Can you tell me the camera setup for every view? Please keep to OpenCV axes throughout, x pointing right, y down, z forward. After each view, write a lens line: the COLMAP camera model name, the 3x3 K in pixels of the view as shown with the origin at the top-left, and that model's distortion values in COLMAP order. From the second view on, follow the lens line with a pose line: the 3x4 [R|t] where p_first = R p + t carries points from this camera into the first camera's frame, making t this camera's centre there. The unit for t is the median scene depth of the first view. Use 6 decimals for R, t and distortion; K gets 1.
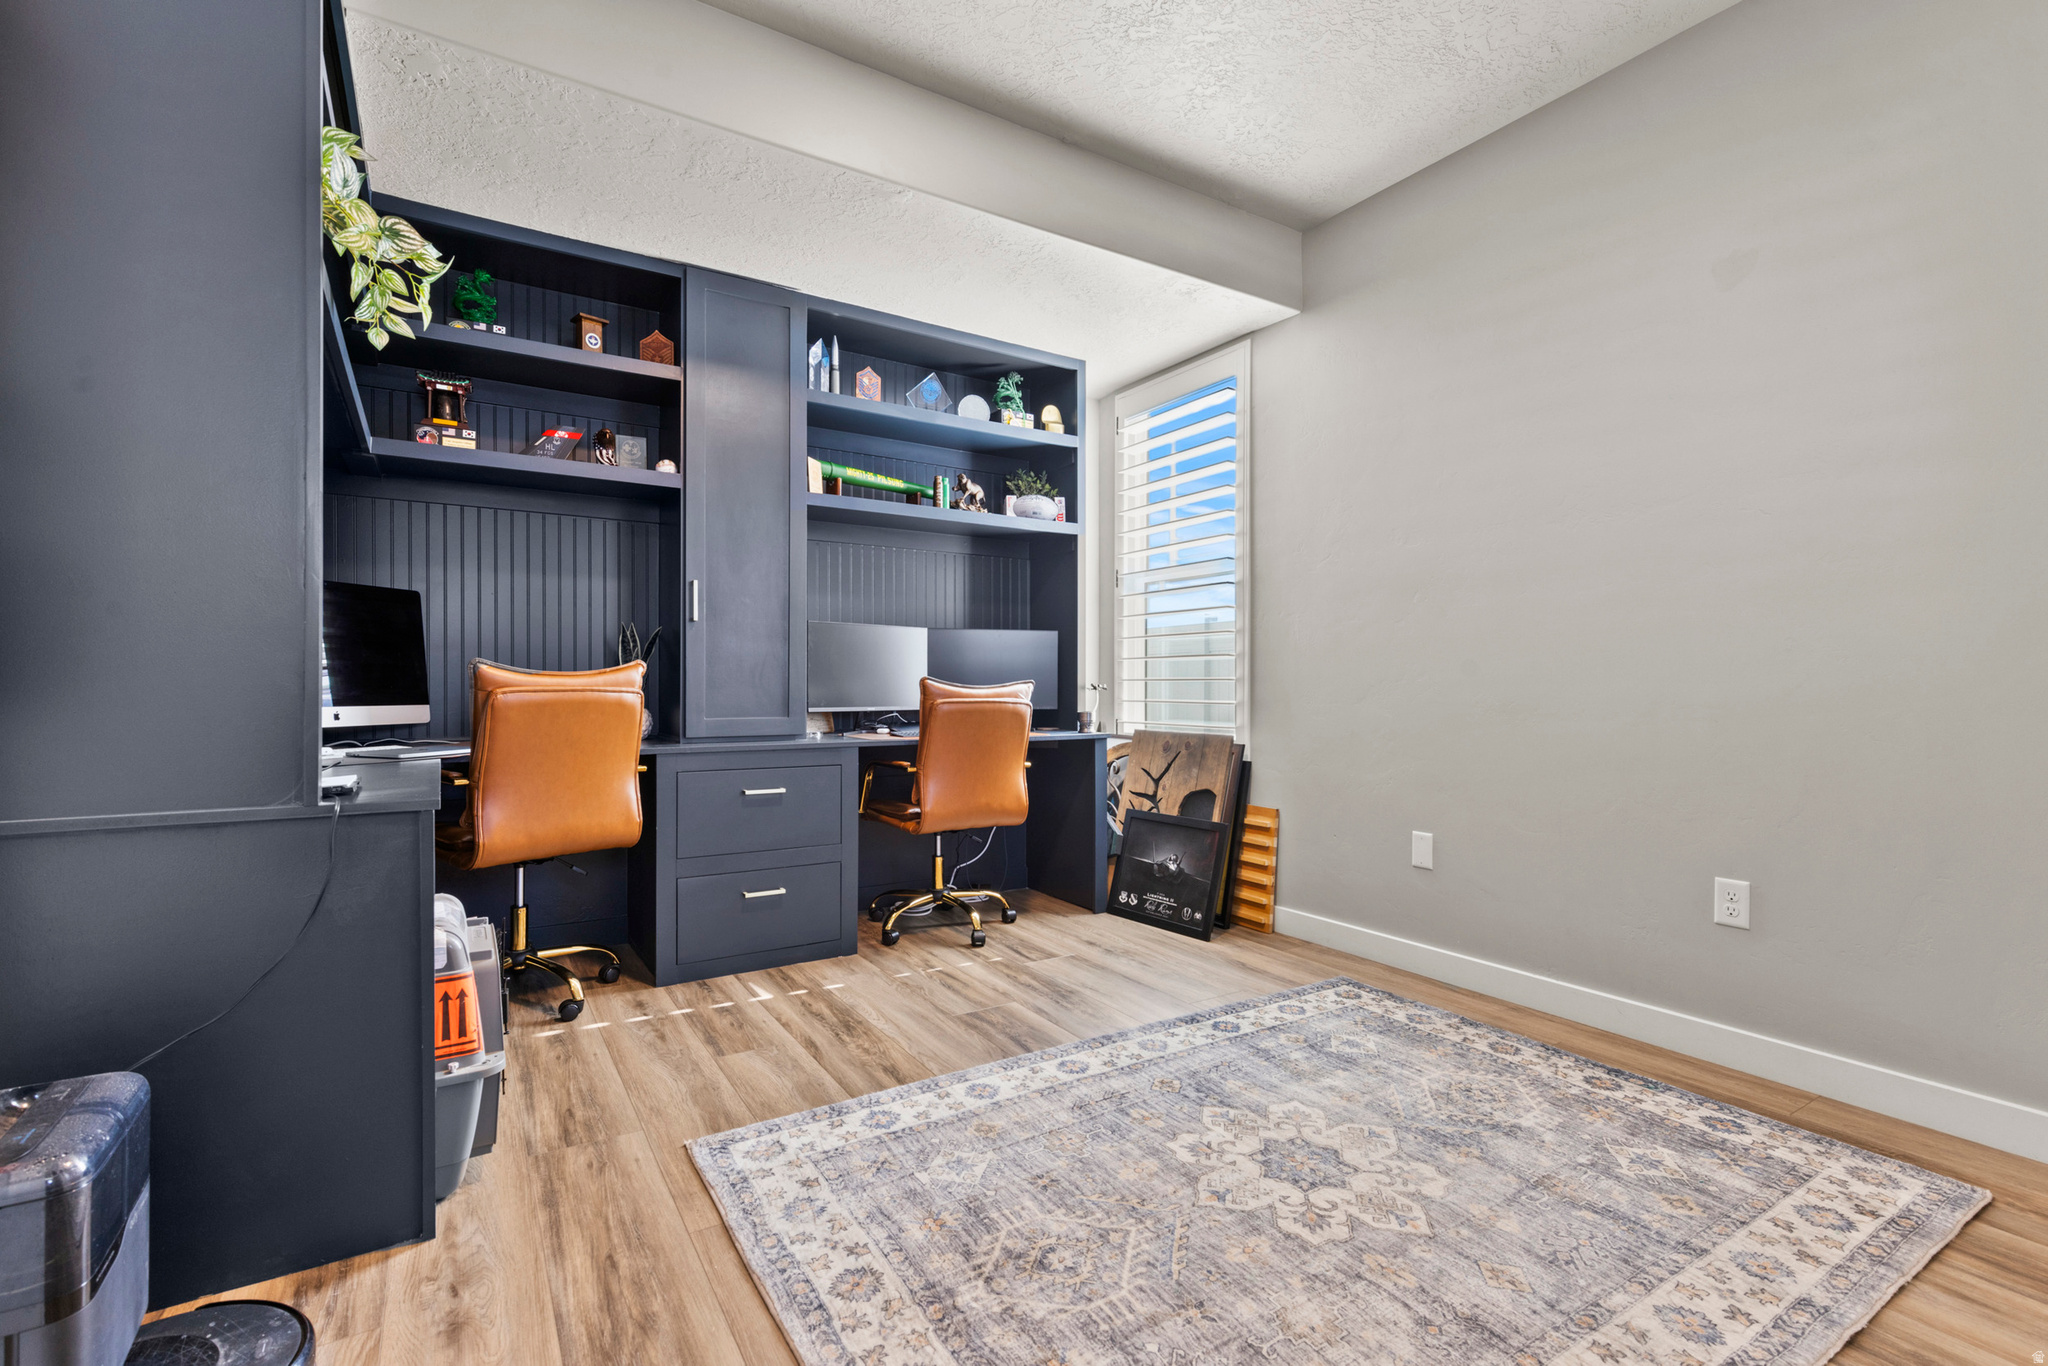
lens RADIAL K [[909.6, 0, 1004.6], [0, 909.6, 692.3], [0, 0, 1]] dist [0.011329, 0.000043]
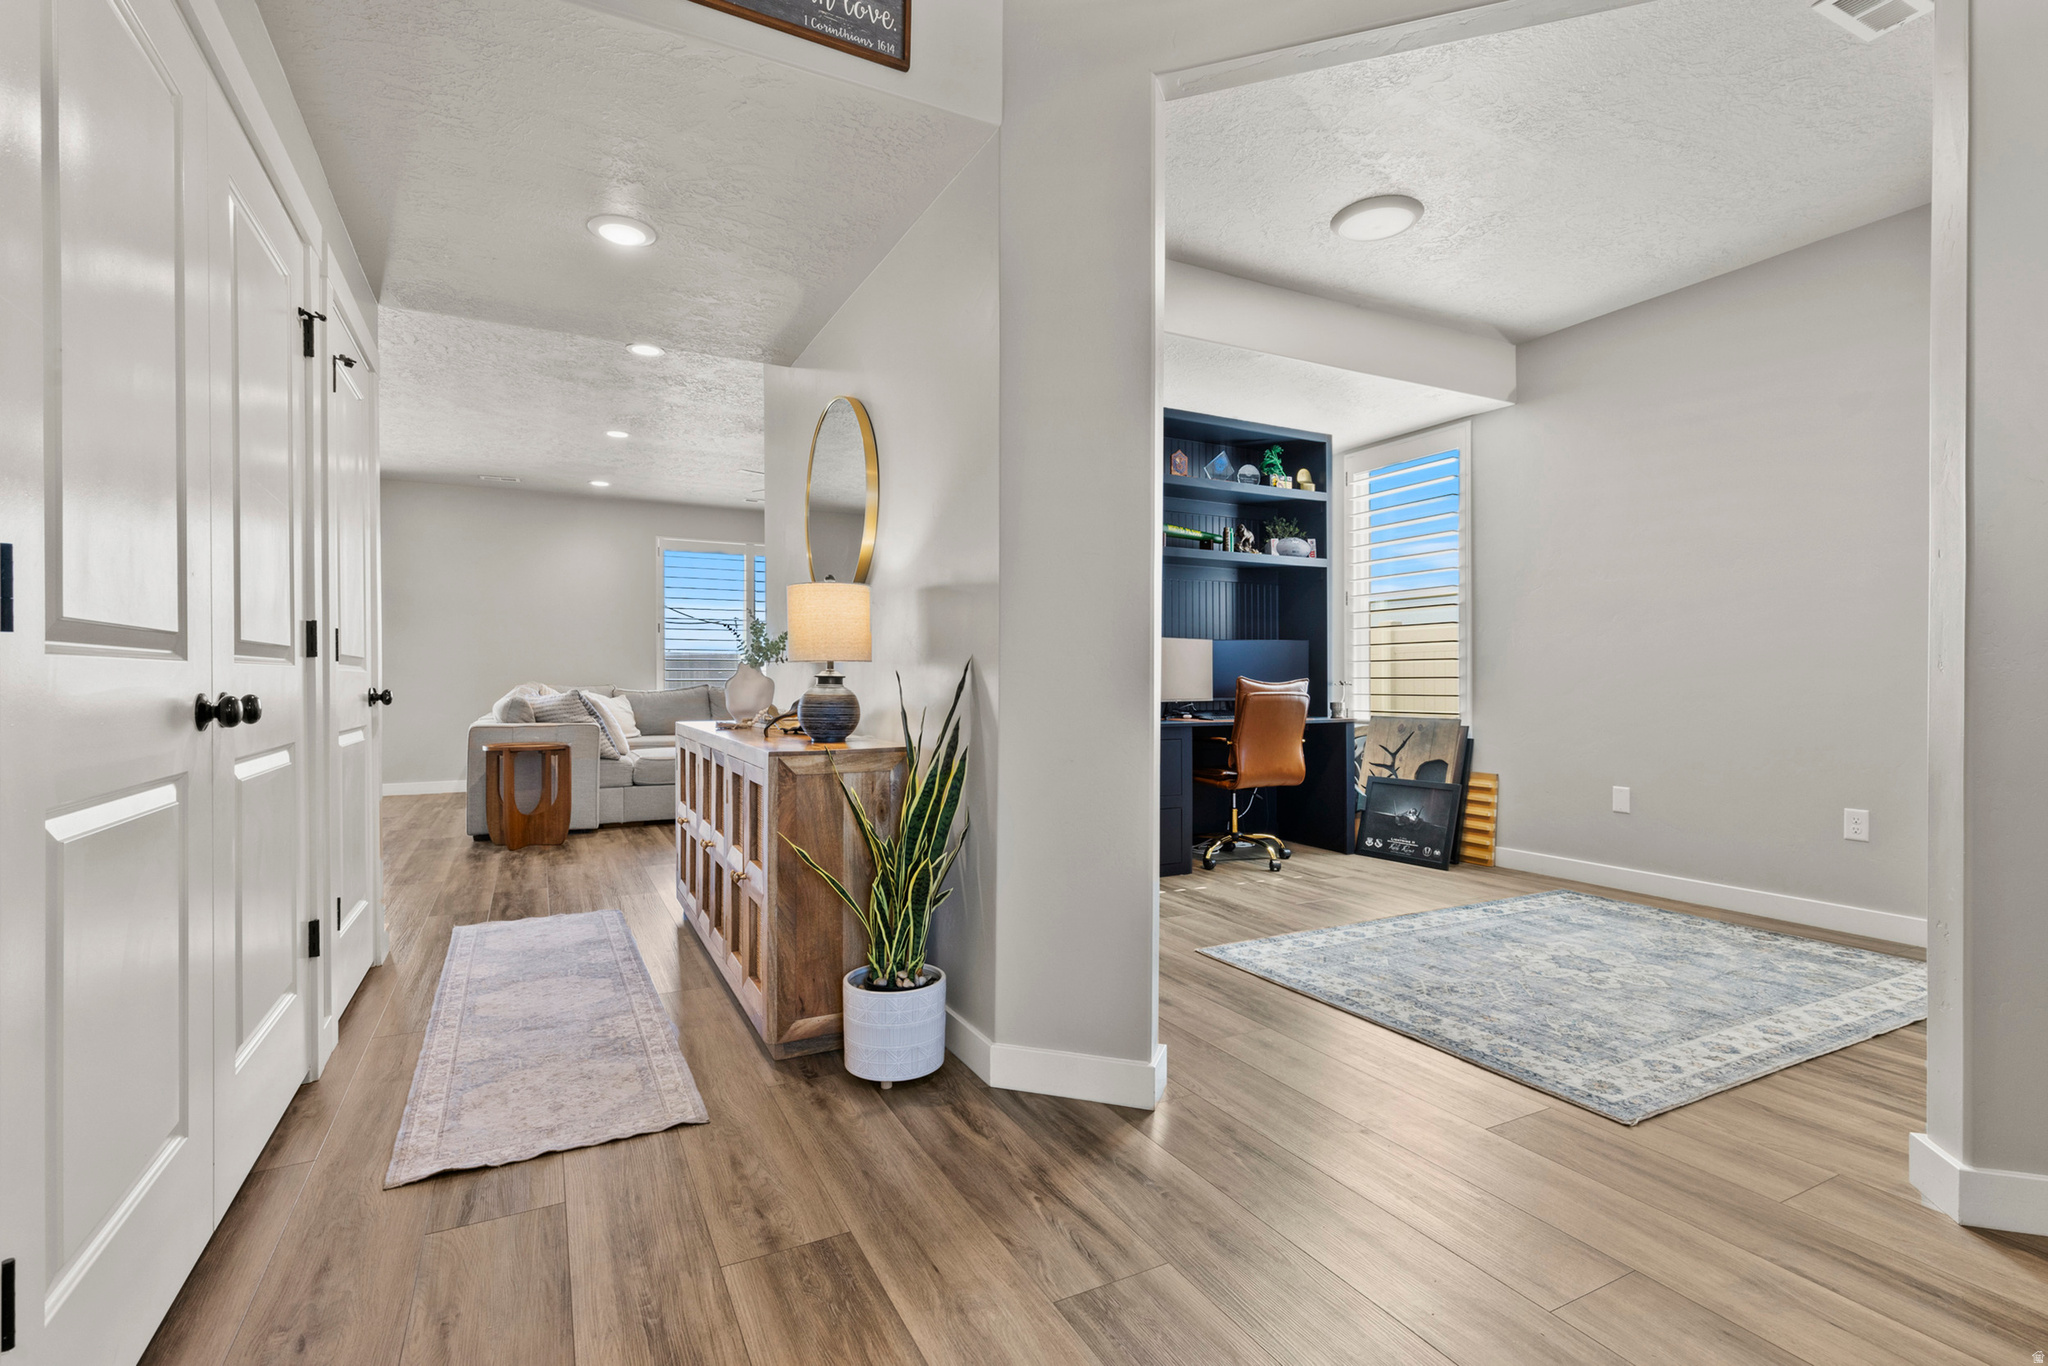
lens RADIAL K [[926.1, 0, 996.5], [0, 926.1, 691.8], [0, 0, 1]] dist [0.002292, -0.000226]
pose [[0.995907, -0.005334, -0.090228, -0.372032], [0.005355, 0.999986, -0.000007, 0.004685], [0.090227, -0.000476, 0.995921, -0.506340]]
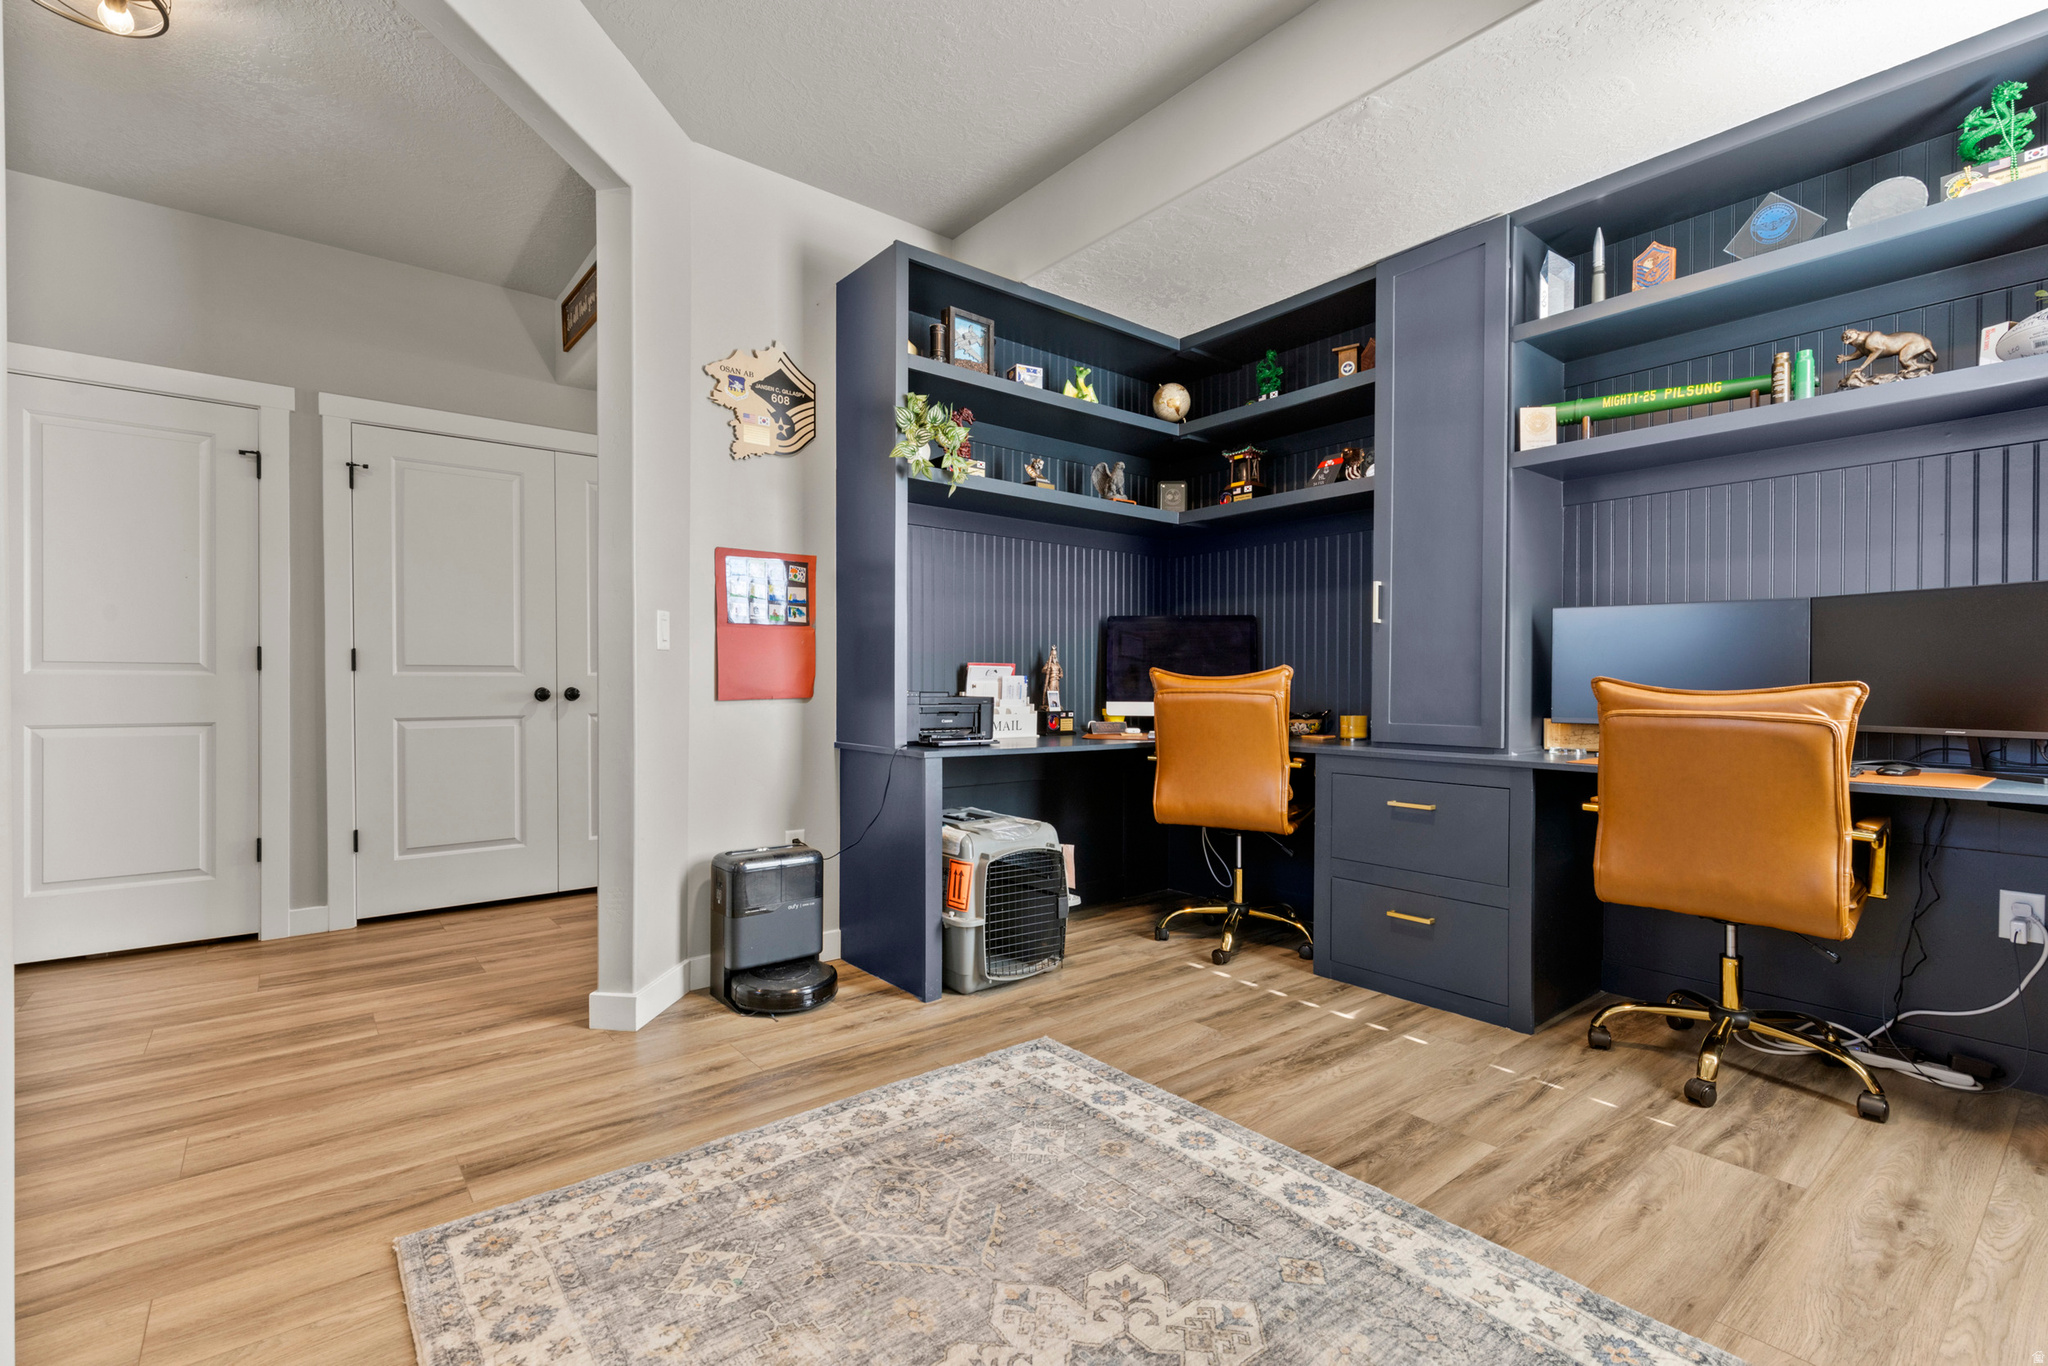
lens RADIAL K [[926.1, 0, 1033.2], [0, 926.1, 697.1], [0, 0, 1]] dist [0.002292, -0.000226]
pose [[0.129881, 0.010865, -0.991470, 0.629474], [-0.012085, 0.999883, 0.009374, -0.003154], [0.991456, 0.010764, 0.129997, 0.530441]]
